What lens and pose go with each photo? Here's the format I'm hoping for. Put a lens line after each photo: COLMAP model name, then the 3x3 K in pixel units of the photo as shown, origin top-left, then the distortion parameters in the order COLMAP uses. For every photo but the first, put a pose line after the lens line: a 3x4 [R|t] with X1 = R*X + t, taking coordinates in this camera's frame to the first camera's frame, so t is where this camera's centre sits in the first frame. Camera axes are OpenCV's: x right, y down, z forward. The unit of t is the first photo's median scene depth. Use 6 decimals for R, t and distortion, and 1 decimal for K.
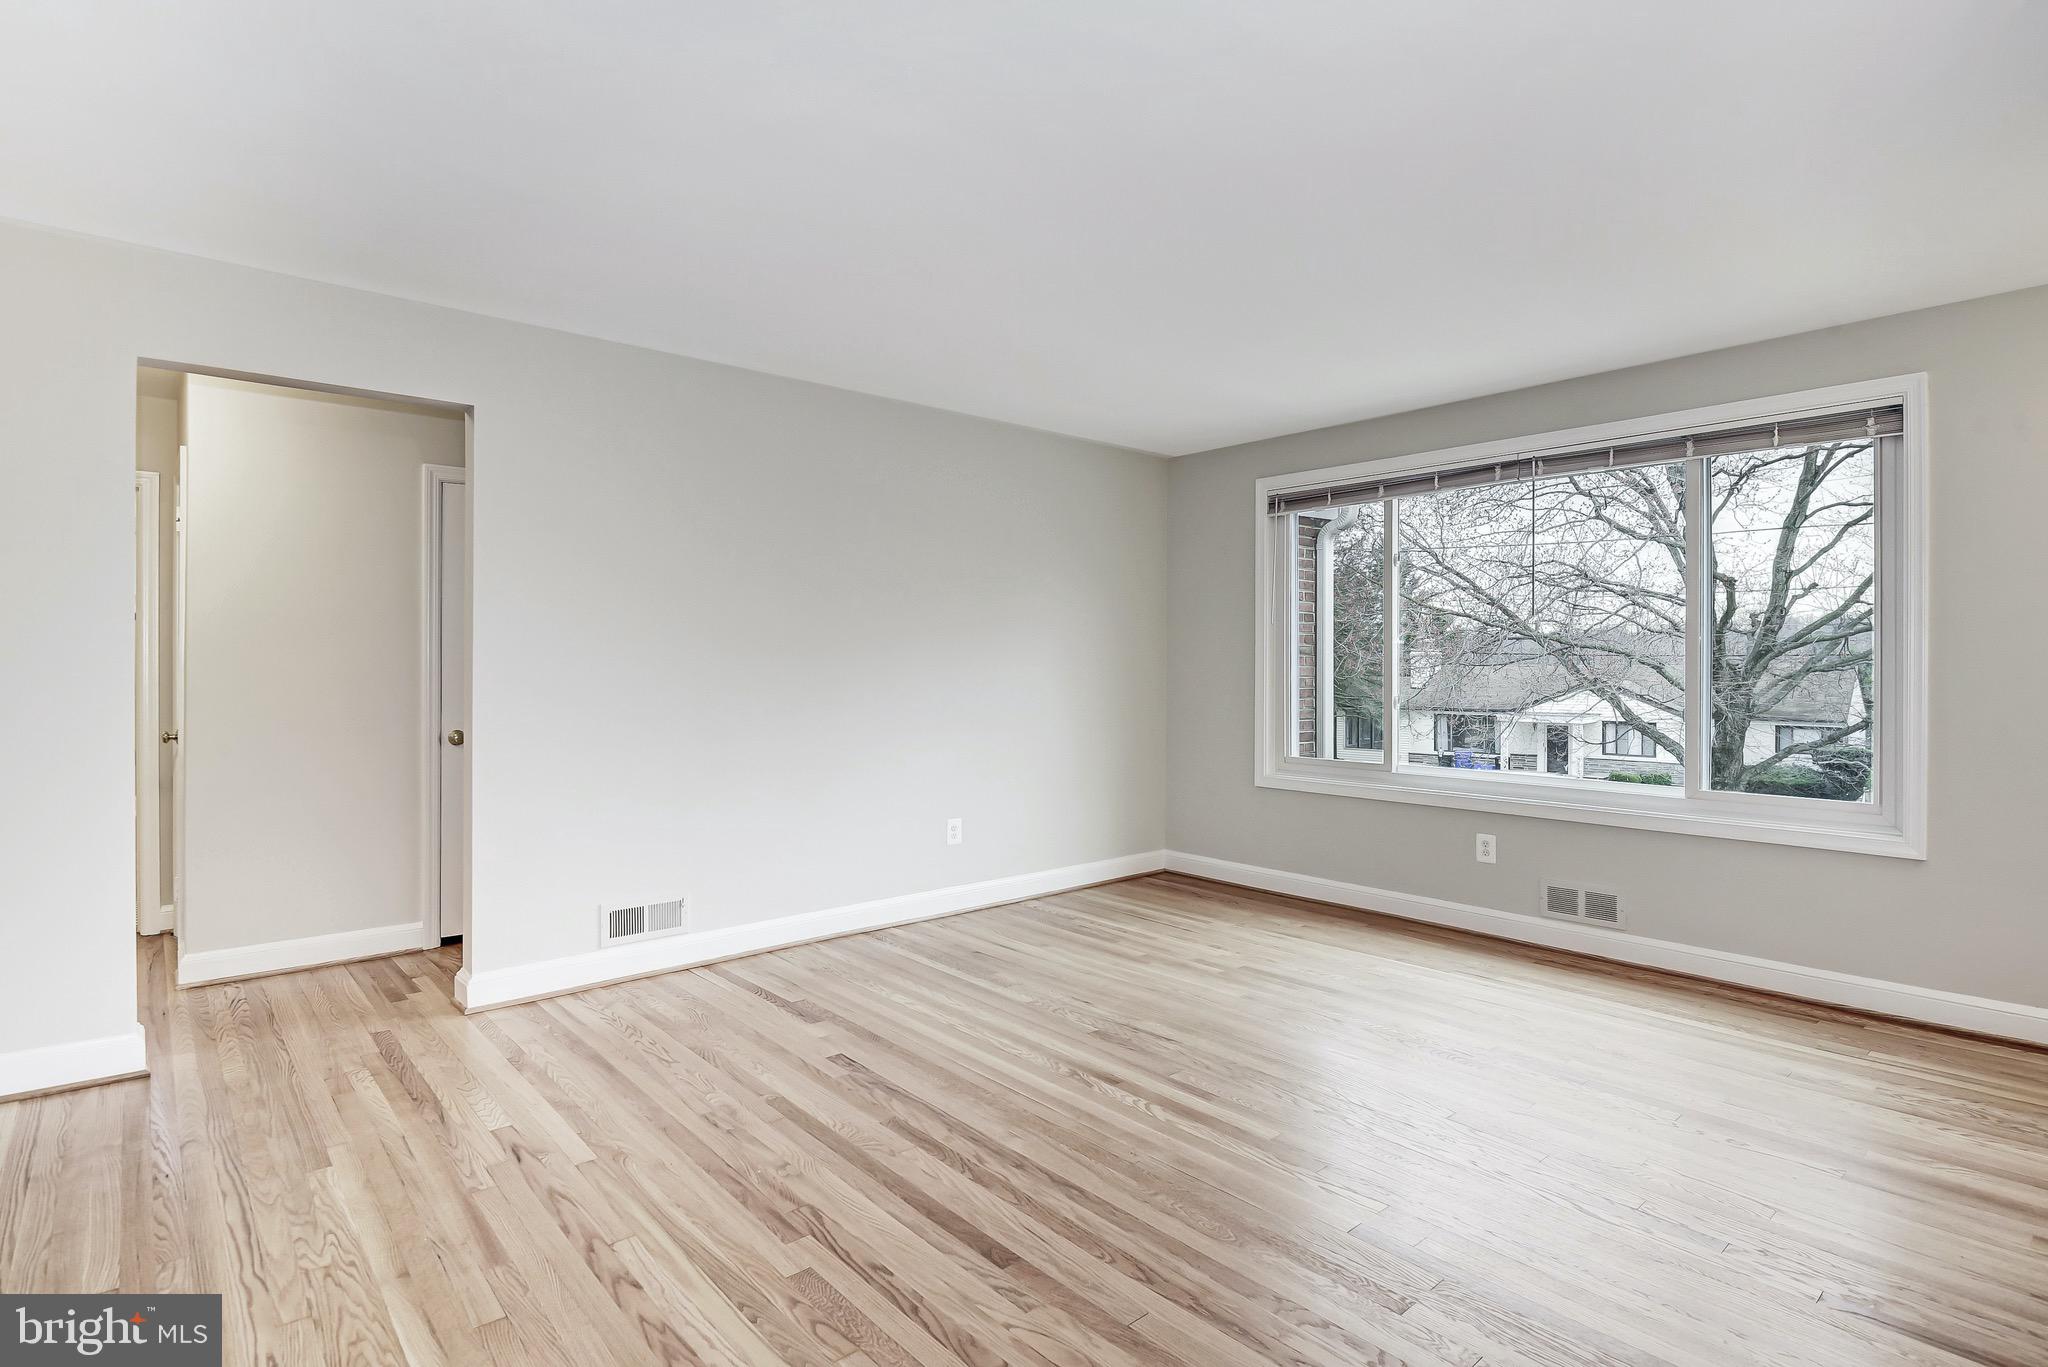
lens RADIAL K [[1017.2, 0, 1053.3], [0, 1017.2, 682.3], [0, 0, 1]] dist [0.018533, -0.026415]
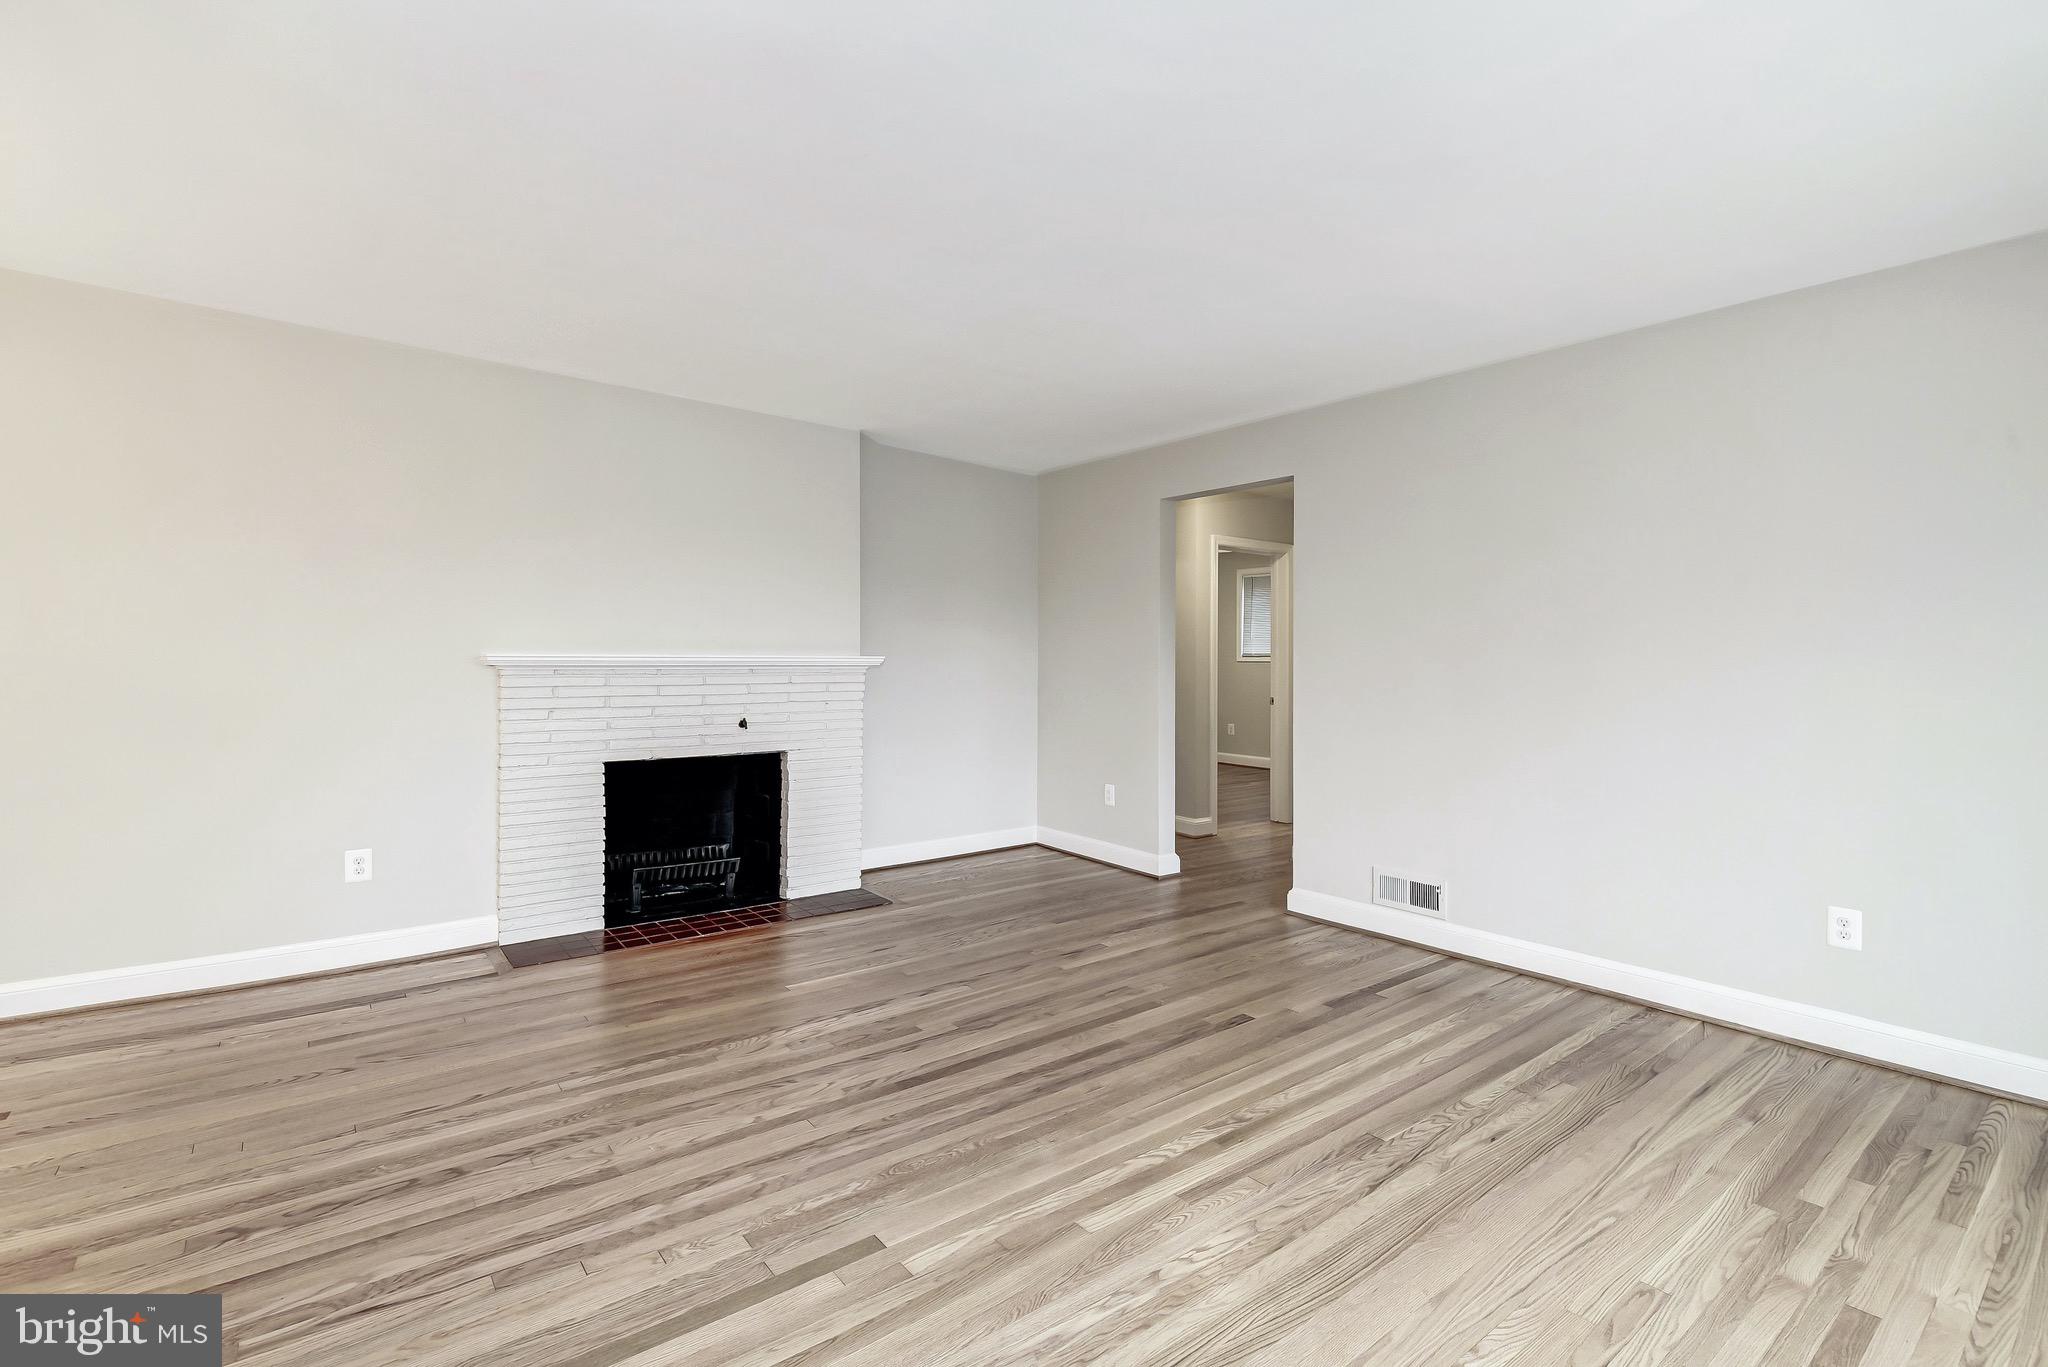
lens RADIAL K [[955.7, 0, 1043.0], [0, 955.7, 676.9], [0, 0, 1]] dist [-0.018112, -0.000293]
pose [[-0.060733, 0.022467, -0.997901, 0.832249], [-0.026530, 0.999357, 0.024115, -0.020076], [0.997801, 0.027939, -0.060098, 0.843665]]
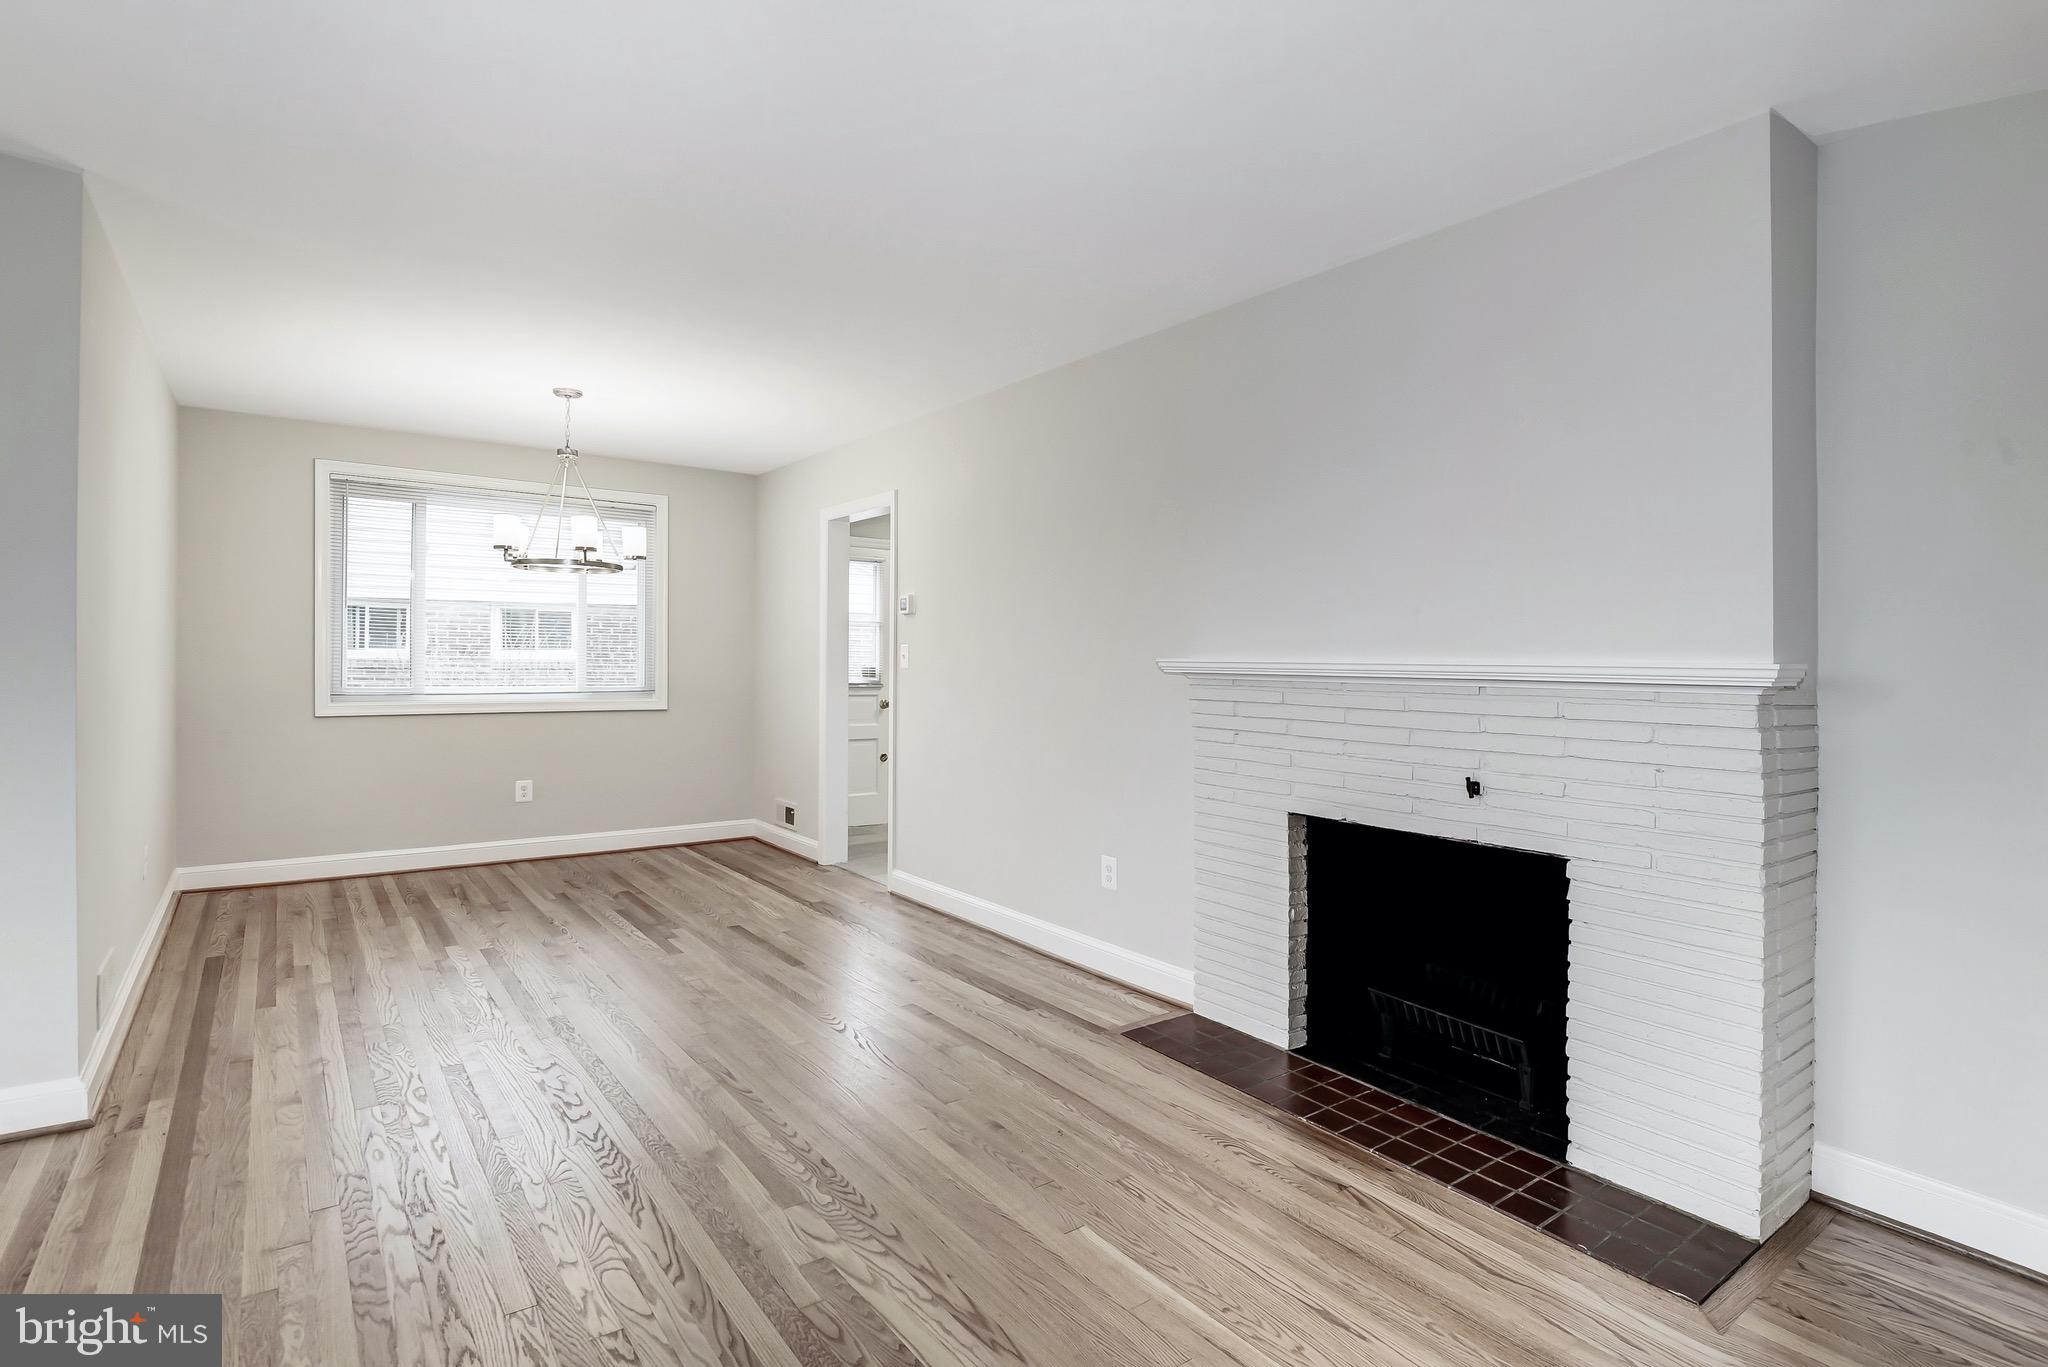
lens RADIAL K [[1017.2, 0, 1053.3], [0, 1017.2, 682.3], [0, 0, 1]] dist [0.018533, -0.026415]
pose [[-0.996223, -0.015417, 0.085456, -0.309384], [-0.011996, 0.999111, 0.040411, -0.018377], [-0.086003, 0.039233, -0.995522, 1.167926]]
